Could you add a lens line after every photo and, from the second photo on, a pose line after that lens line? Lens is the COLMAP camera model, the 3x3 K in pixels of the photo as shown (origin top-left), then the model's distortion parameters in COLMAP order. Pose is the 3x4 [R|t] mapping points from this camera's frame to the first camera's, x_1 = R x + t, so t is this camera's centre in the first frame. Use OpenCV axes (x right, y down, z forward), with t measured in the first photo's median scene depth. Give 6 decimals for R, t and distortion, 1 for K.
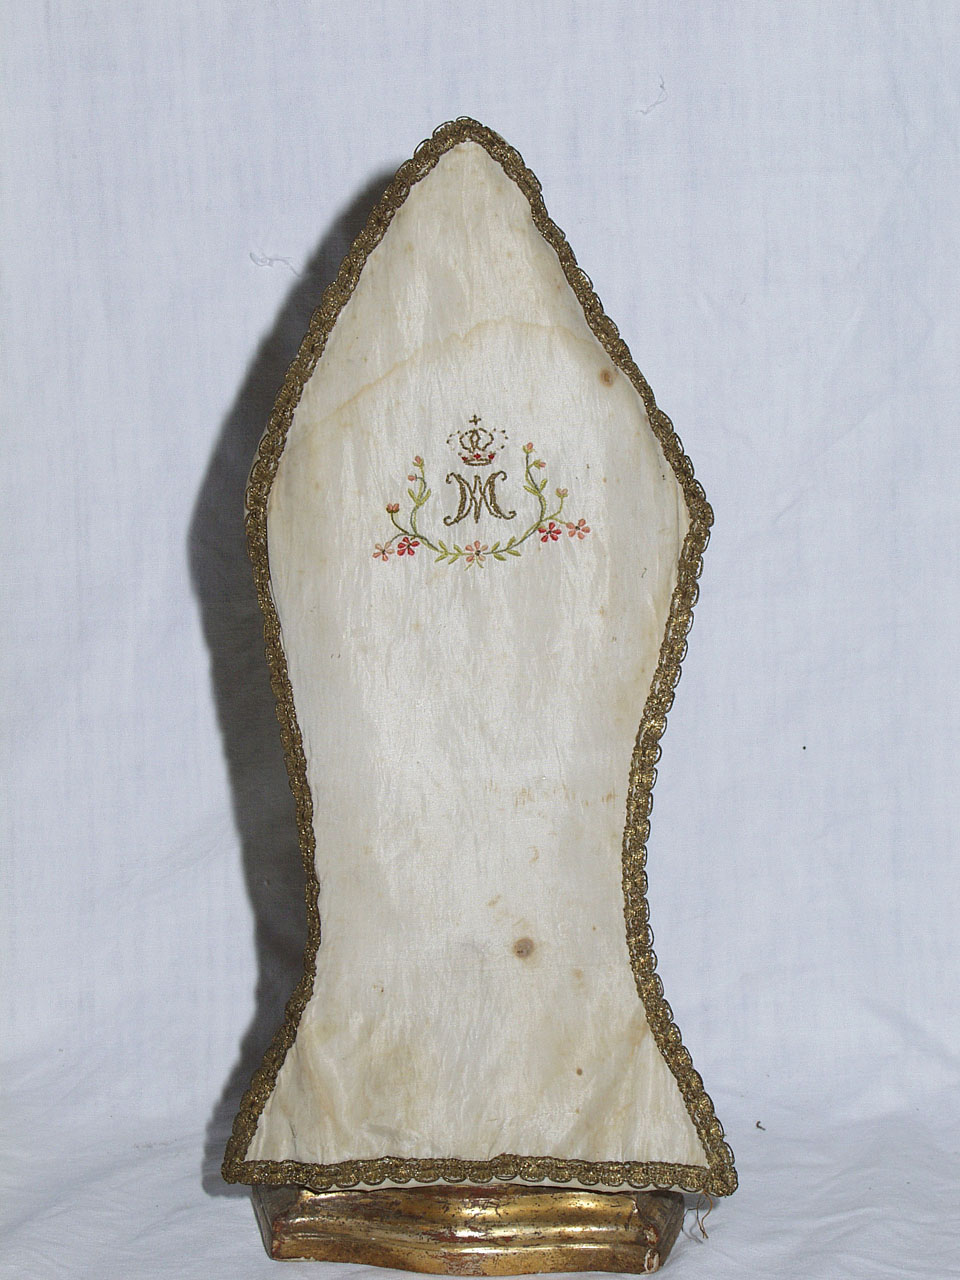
lens RADIAL K [[4056.6, 0, 474.0], [0, 4056.6, 642.6], [0, 0, 1]] dist [-0.332163, 0.000000]
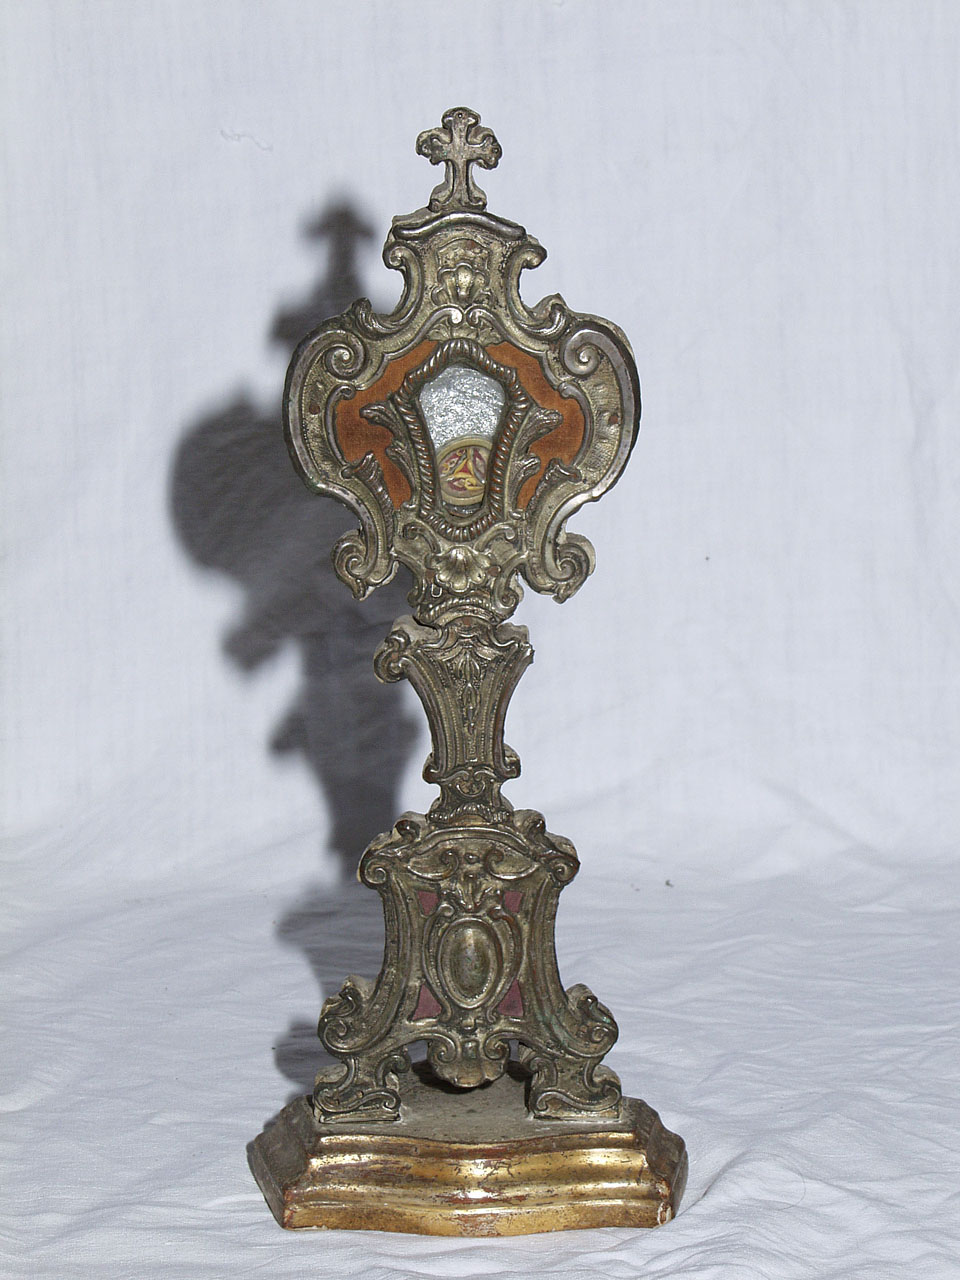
lens RADIAL K [[4488.7, 0, 484.7], [0, 4488.7, 638.4], [0, 0, 1]] dist [-0.323554, 0.000000]
pose [[0.999925, -0.008066, -0.009196, 0.011094], [0.007966, 0.999910, -0.010802, 0.022955], [0.009283, 0.010728, 0.999899, -0.099954]]
